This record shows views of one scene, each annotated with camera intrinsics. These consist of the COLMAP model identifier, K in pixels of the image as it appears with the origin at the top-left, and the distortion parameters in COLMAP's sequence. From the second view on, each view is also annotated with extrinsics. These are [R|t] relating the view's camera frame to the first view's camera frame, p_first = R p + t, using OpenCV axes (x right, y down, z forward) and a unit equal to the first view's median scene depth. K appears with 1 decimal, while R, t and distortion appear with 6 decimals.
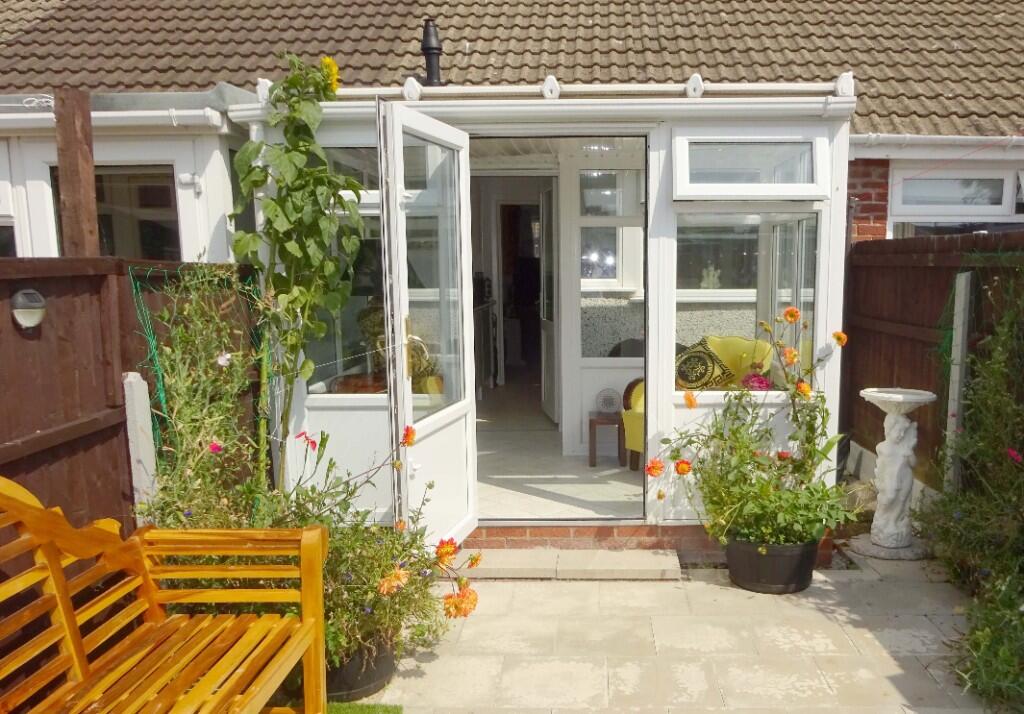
lens RADIAL K [[771.5, 0, 512.0], [0, 771.5, 357.0], [0, 0, 1]] dist [-0.000600, -0.000301]
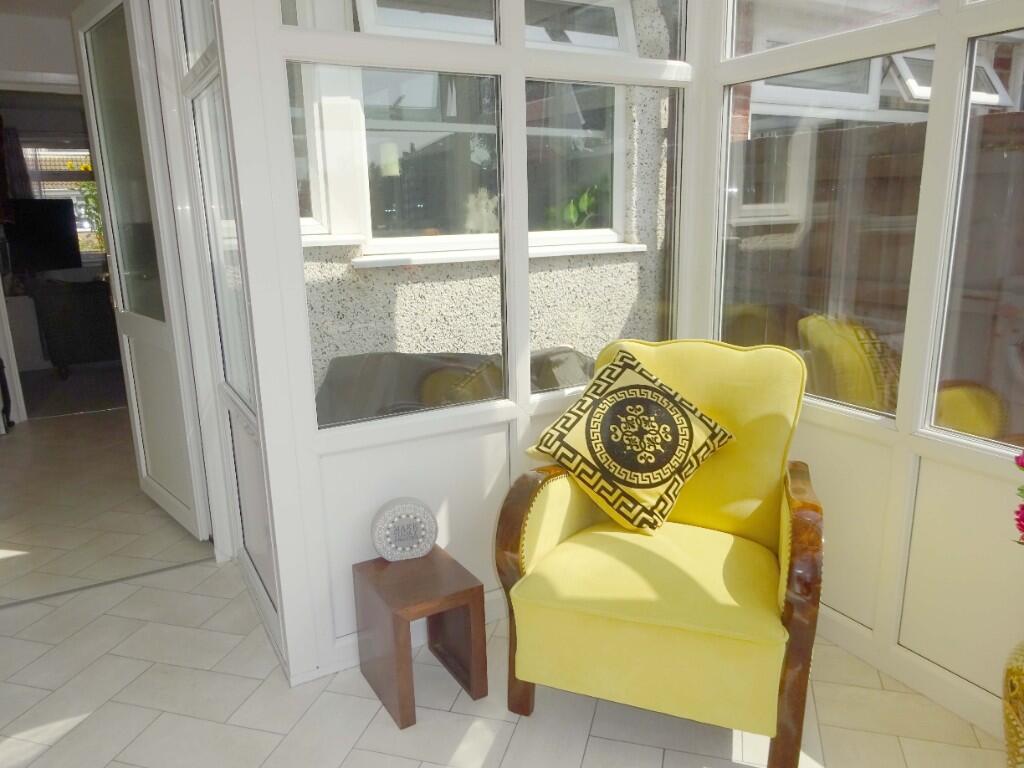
lens RADIAL K [[743.0, 0, 512.0], [0, 743.0, 384.0], [0, 0, 1]] dist [-0.012950, 0.010111]
pose [[0.845596, -0.141993, 0.514593, -0.008113], [0.090610, 0.988165, 0.123774, -0.057850], [-0.526078, -0.058036, 0.848454, 0.673084]]
